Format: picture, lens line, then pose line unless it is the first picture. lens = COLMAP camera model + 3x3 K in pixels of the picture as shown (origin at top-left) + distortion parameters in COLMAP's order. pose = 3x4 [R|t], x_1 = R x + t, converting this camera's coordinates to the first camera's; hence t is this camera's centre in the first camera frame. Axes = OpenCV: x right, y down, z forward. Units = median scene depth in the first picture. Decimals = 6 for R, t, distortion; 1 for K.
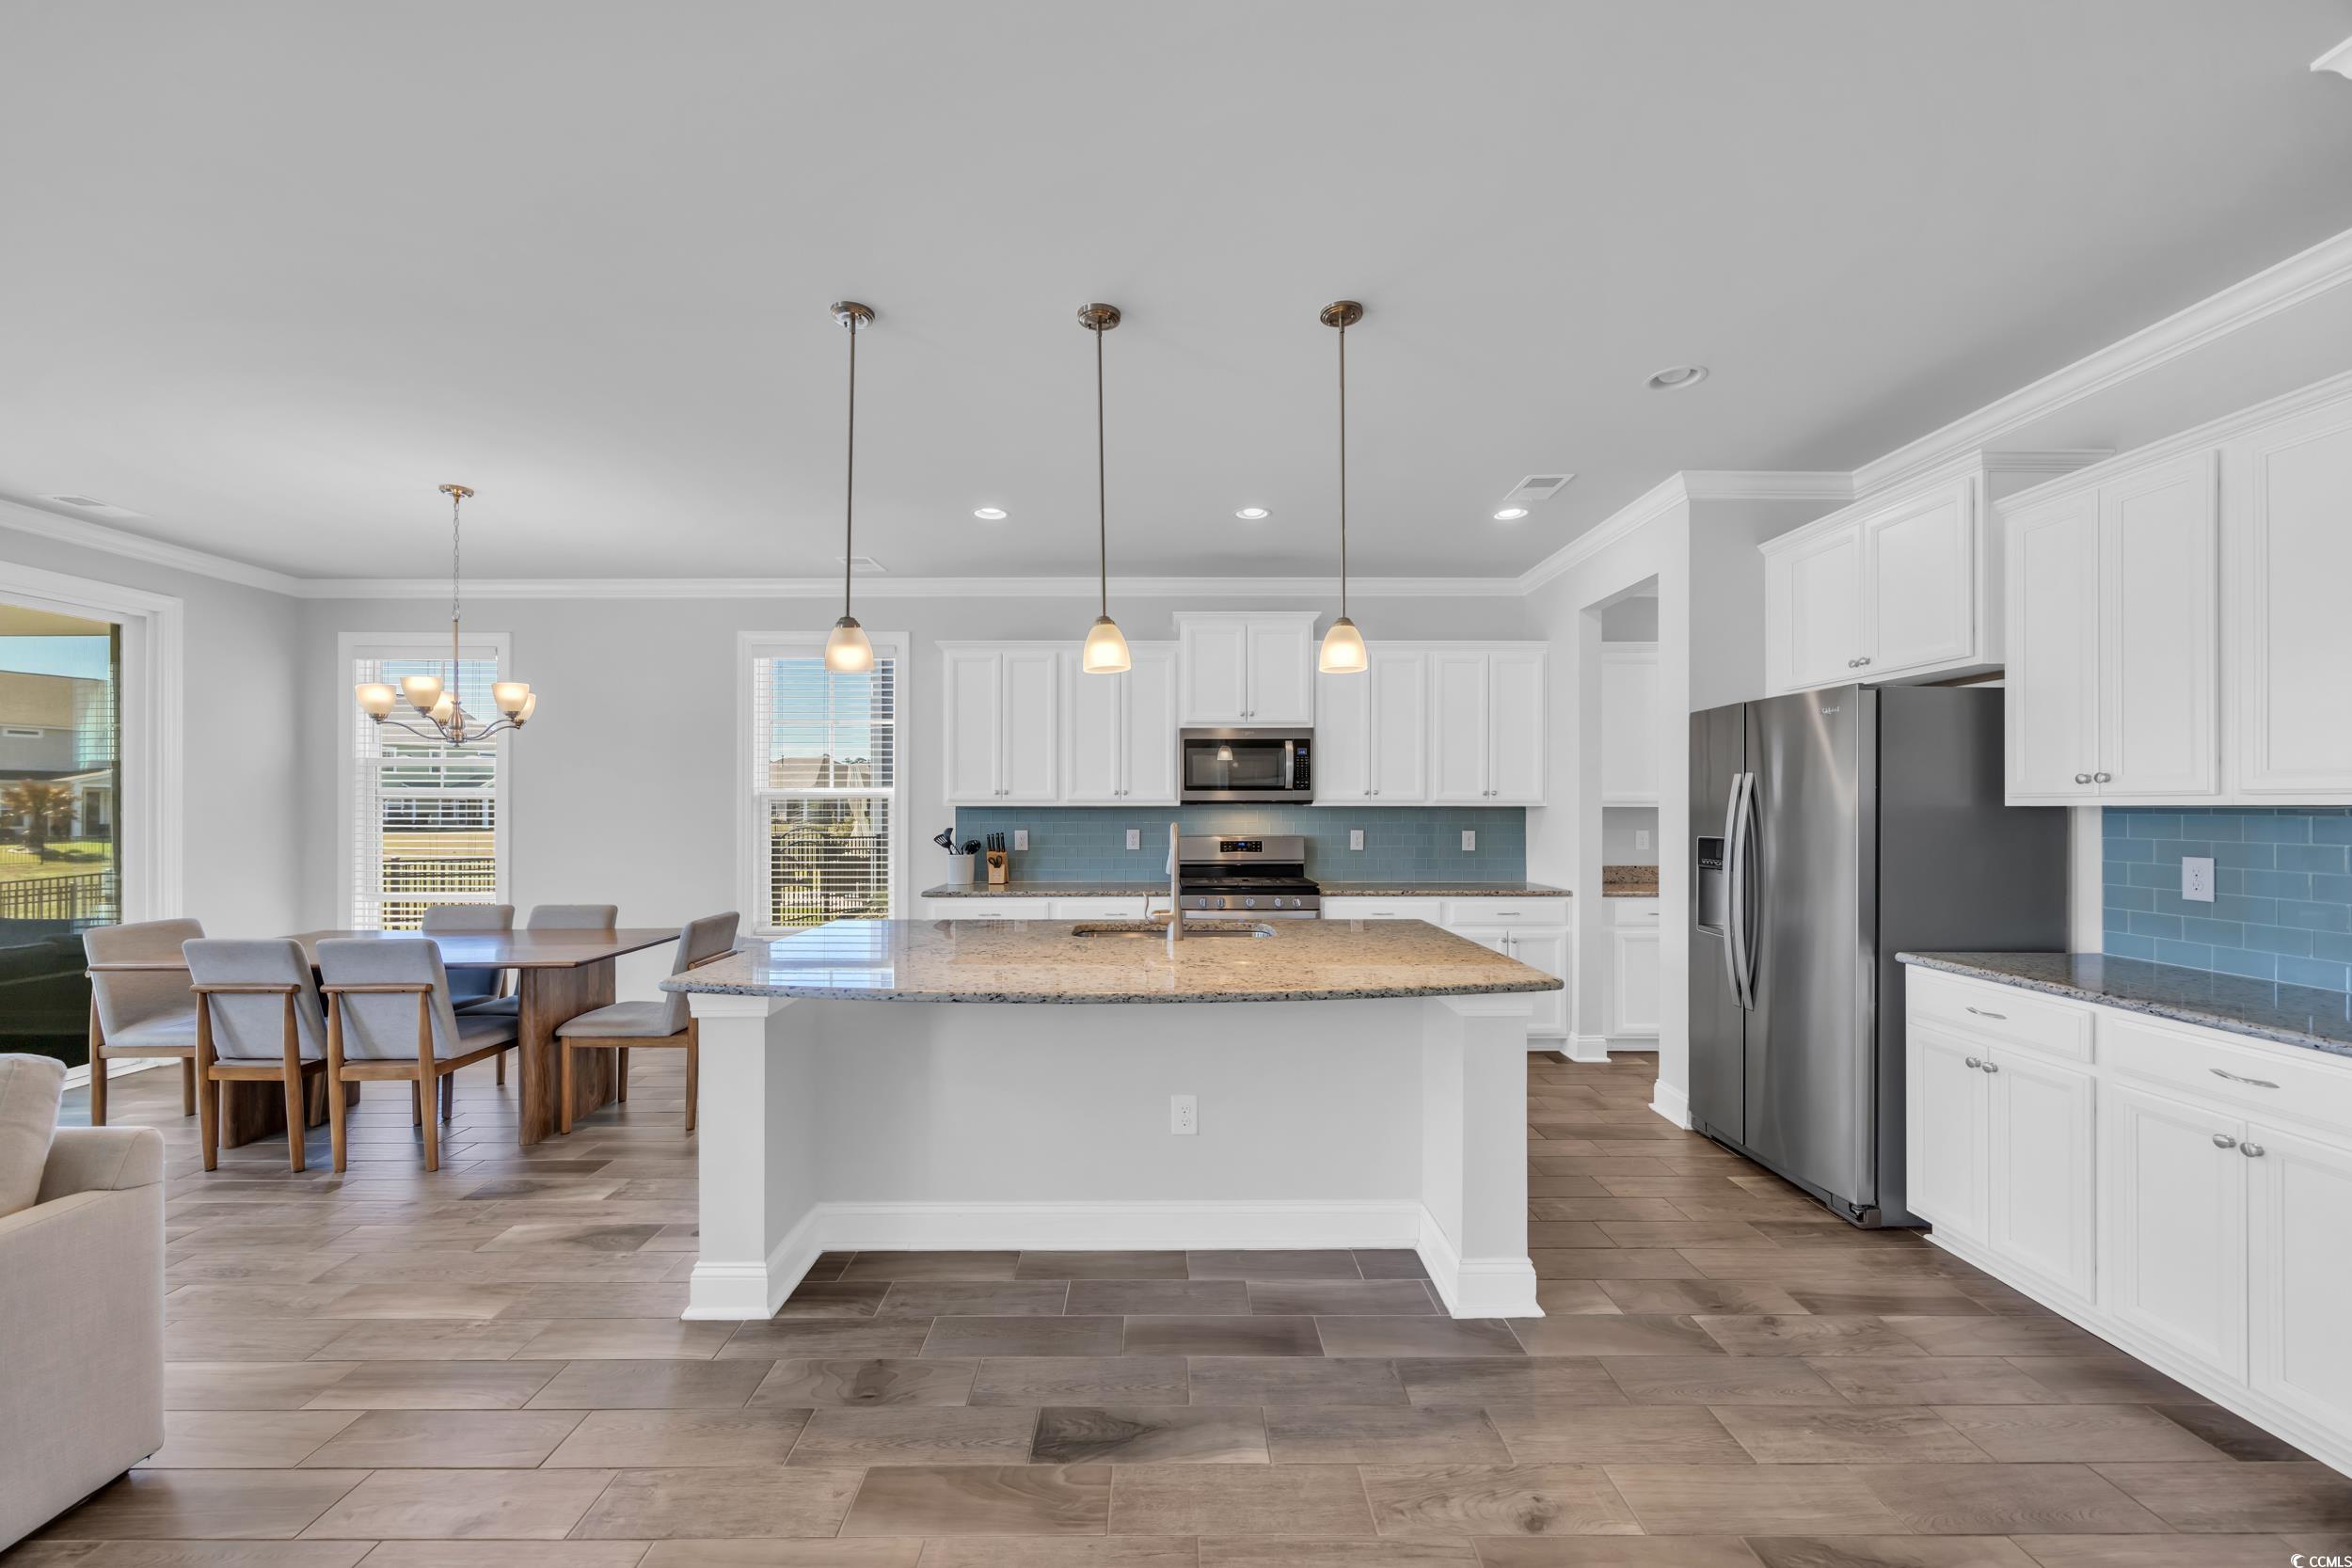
lens RADIAL K [[901.9, 0, 1159.2], [0, 901.9, 802.5], [0, 0, 1]] dist [-0.000036, -0.000643]
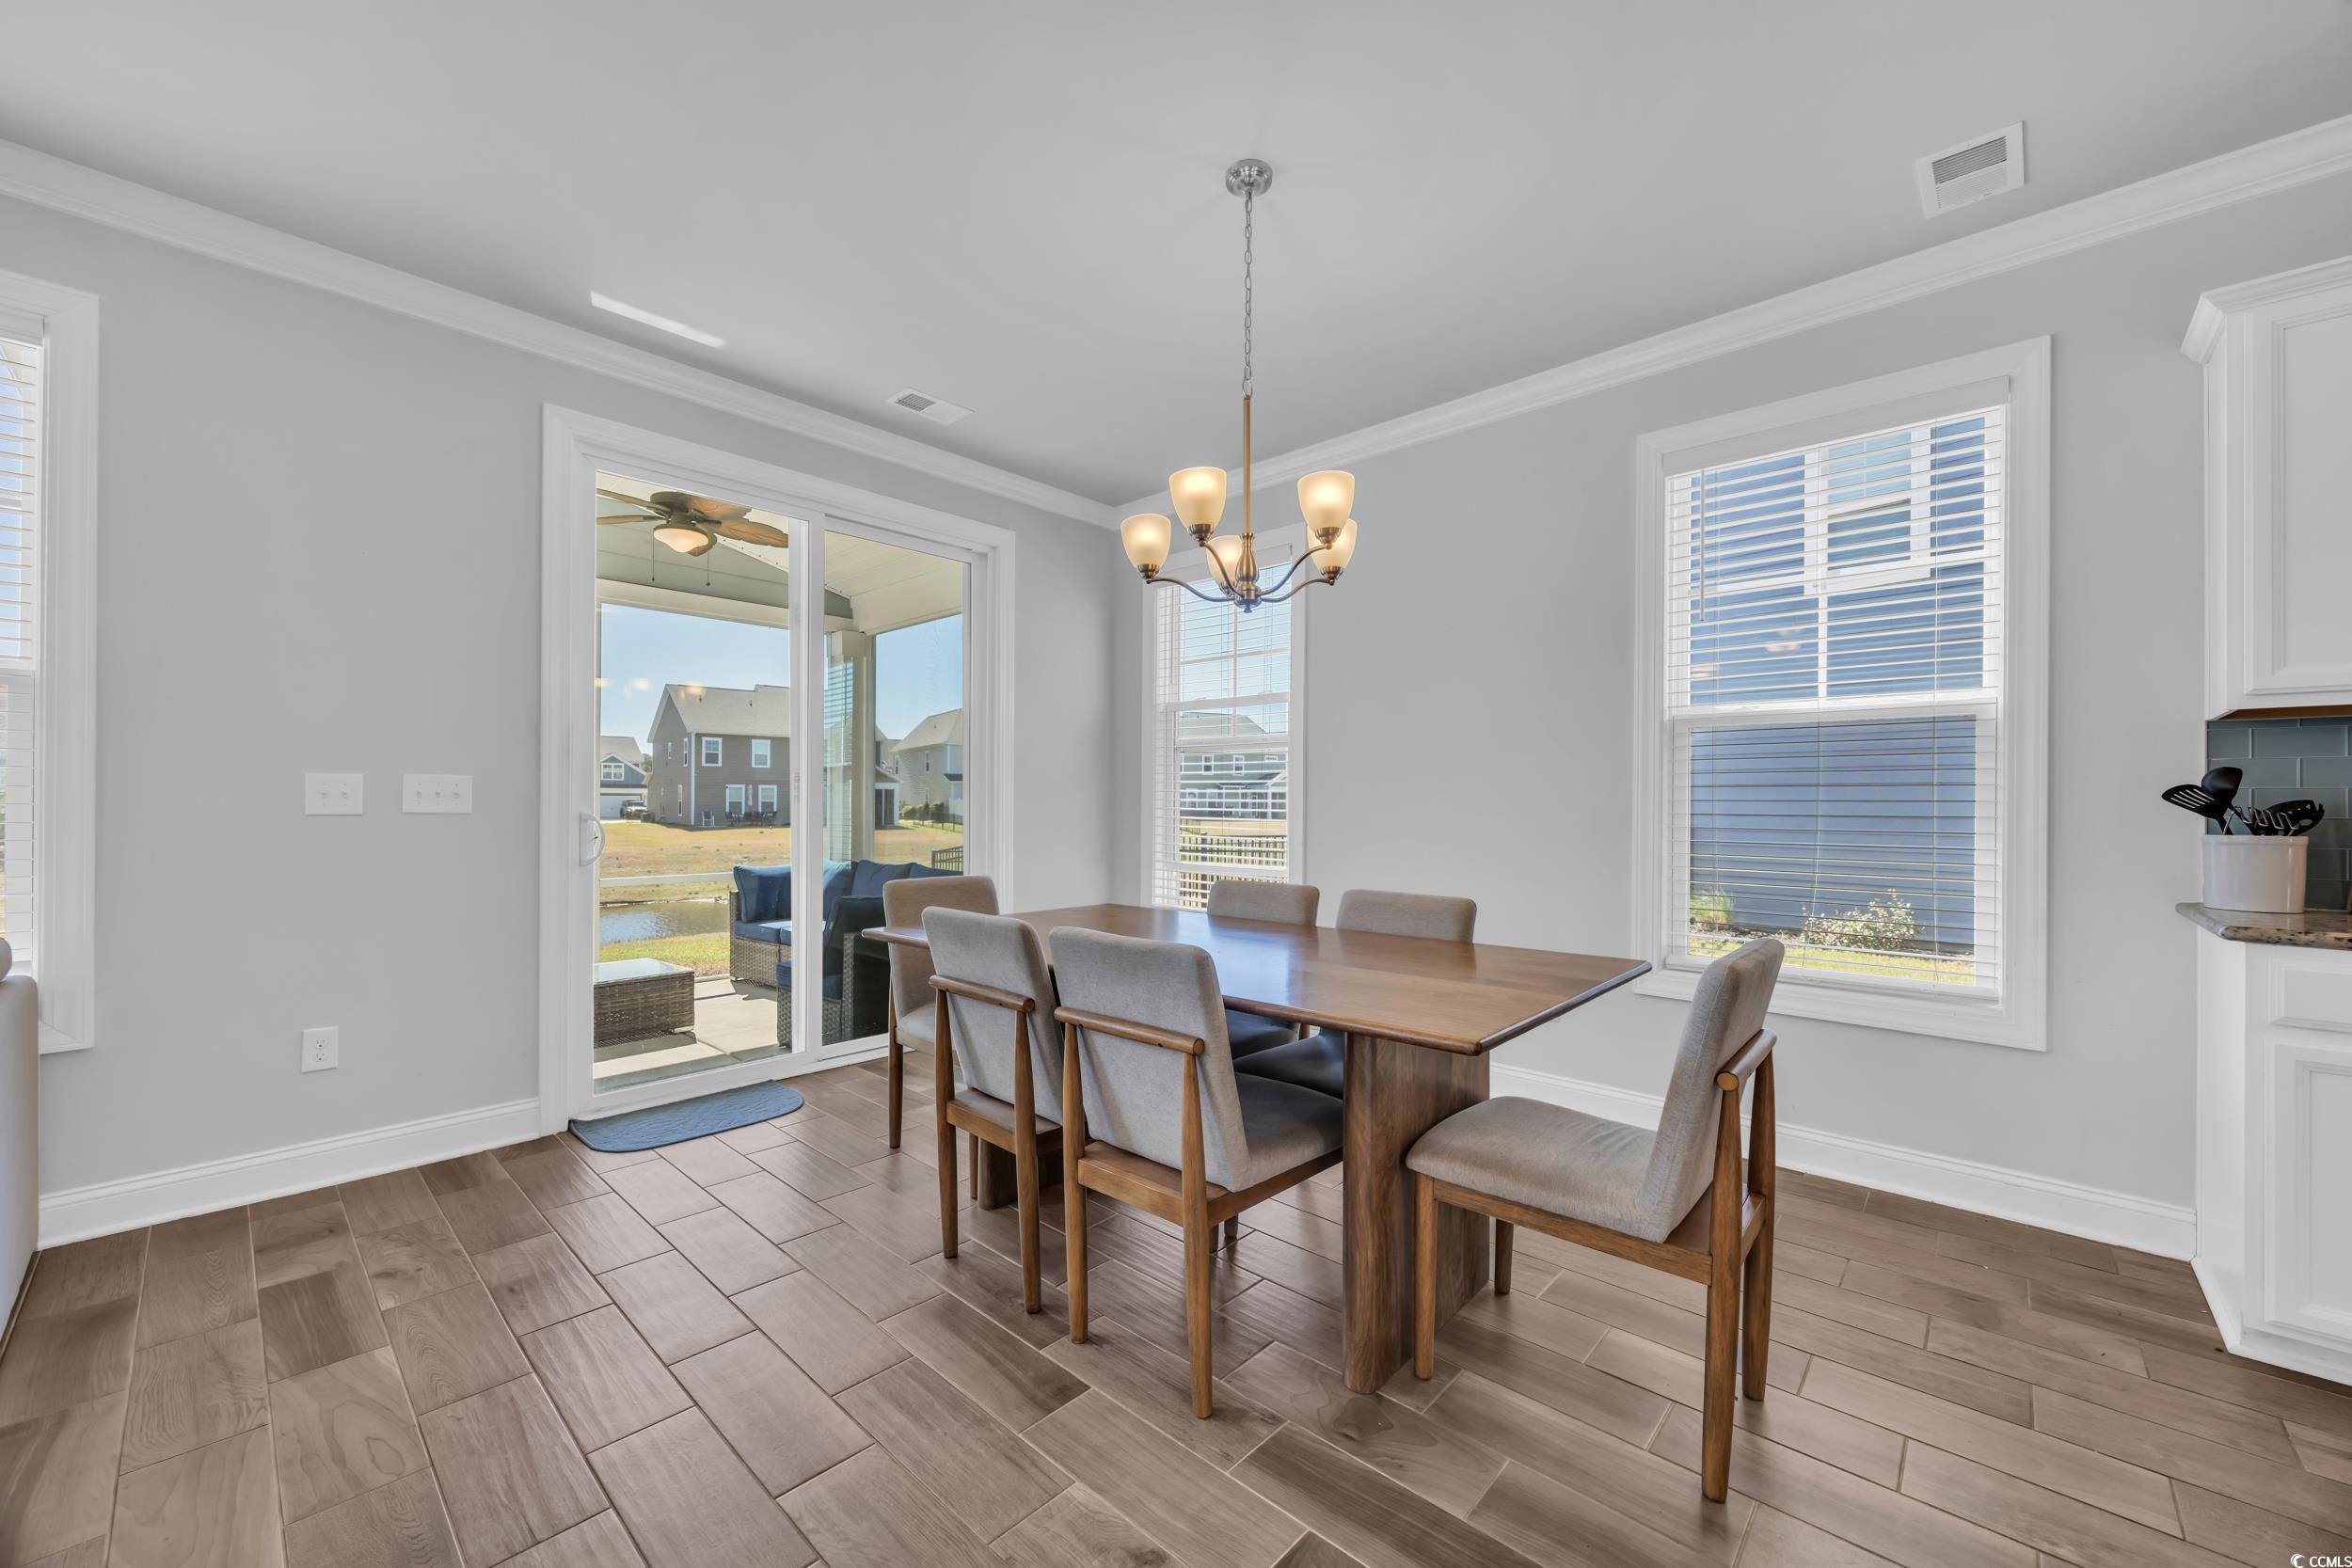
lens RADIAL K [[901.9, 0, 1179.6], [0, 901.9, 802.6], [0, 0, 1]] dist [-0.000036, -0.000643]
pose [[0.736923, 0.004696, -0.675960, -0.436050], [-0.003157, 0.999989, 0.003505, 0.063463], [0.675969, -0.000449, 0.736930, 0.566884]]
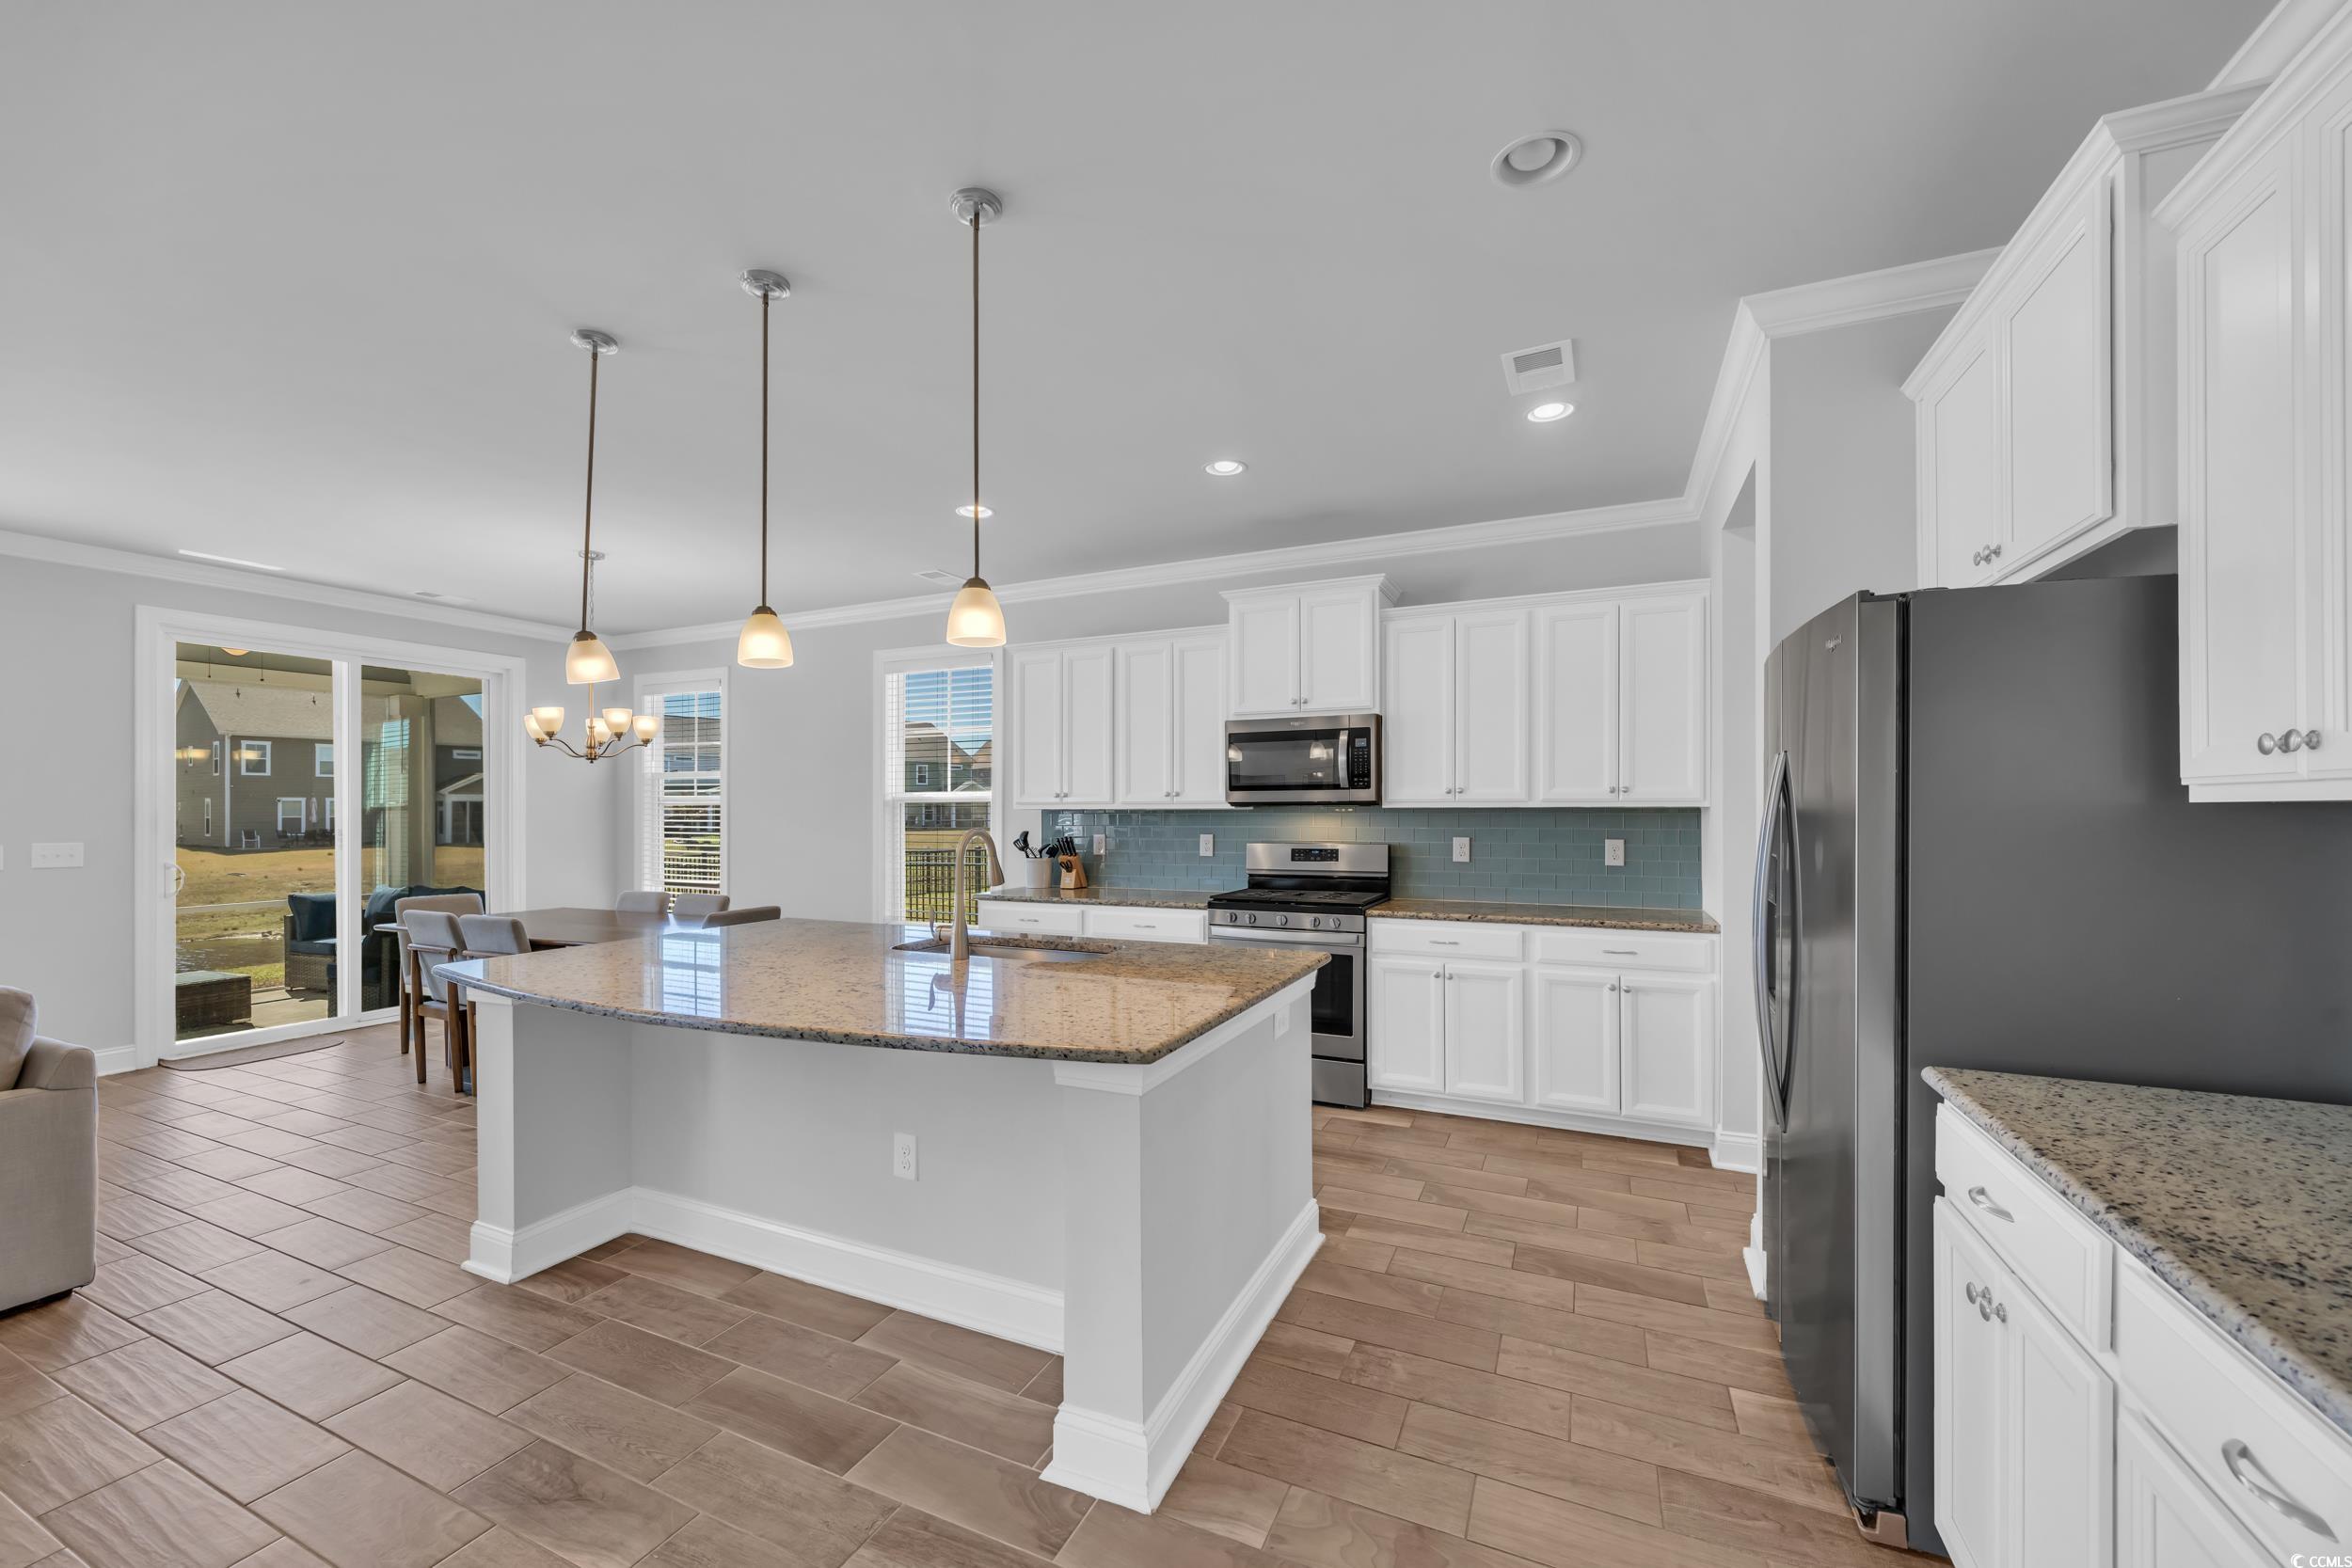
lens RADIAL K [[901.9, 0, 1161.0], [0, 901.9, 807.0], [0, 0, 1]] dist [-0.000036, -0.000643]
pose [[0.907713, -0.004647, -0.419566, 0.467019], [0.005528, 0.999984, 0.000886, 0.001548], [0.419555, -0.003123, 0.907724, 0.220586]]
